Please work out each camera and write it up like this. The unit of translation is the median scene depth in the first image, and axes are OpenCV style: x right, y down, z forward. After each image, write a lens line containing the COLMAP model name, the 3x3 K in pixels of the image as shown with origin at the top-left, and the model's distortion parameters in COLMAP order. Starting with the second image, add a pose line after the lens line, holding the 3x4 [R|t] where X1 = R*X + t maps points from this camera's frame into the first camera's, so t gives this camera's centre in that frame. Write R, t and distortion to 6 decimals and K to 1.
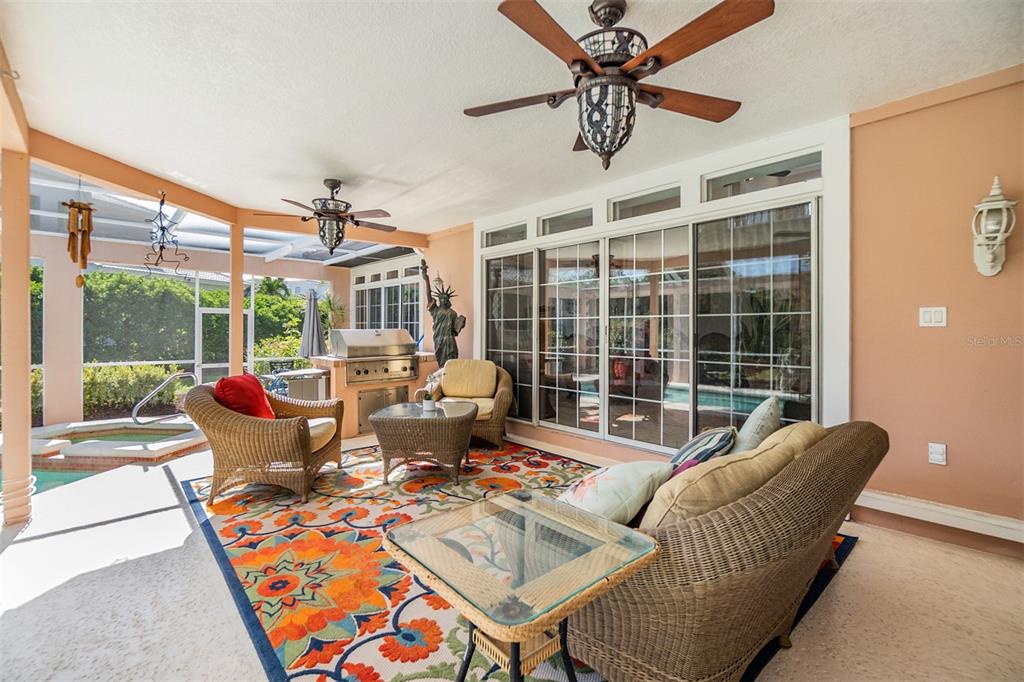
lens RADIAL K [[442.1, 0, 515.8], [0, 442.1, 331.8], [0, 0, 1]] dist [0.000376, 0.000541]
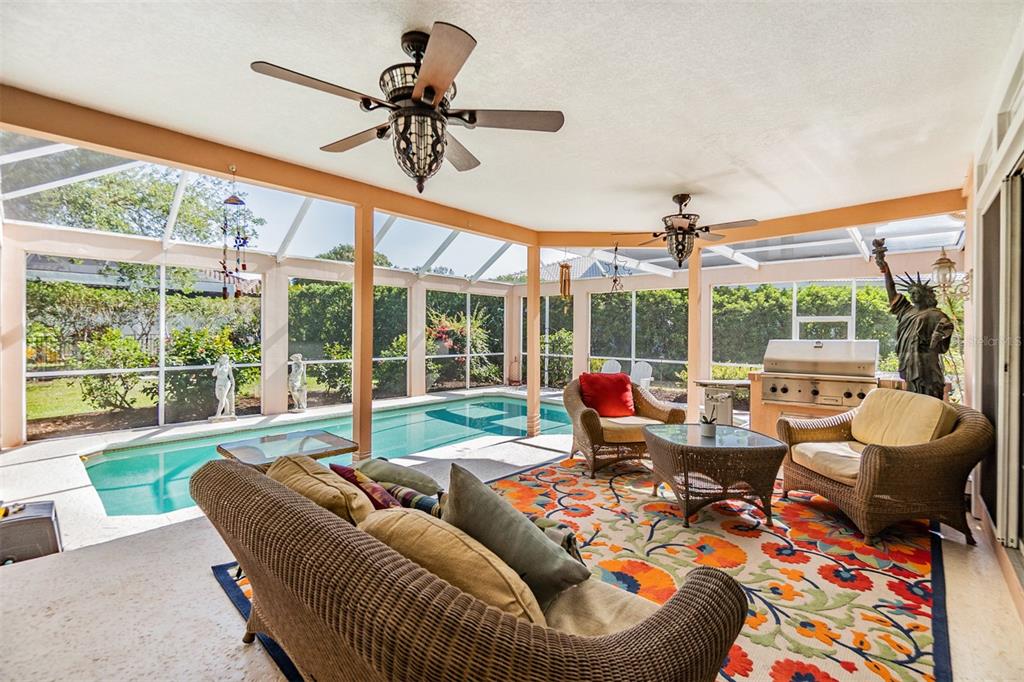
lens RADIAL K [[448.0, 0, 512.0], [0, 448.0, 331.7], [0, 0, 1]] dist [-0.001612, -0.000347]
pose [[0.088850, -0.005116, -0.996032, 0.730369], [-0.013912, 0.999883, -0.006376, -0.013308], [0.995948, 0.014423, 0.088768, 0.633718]]
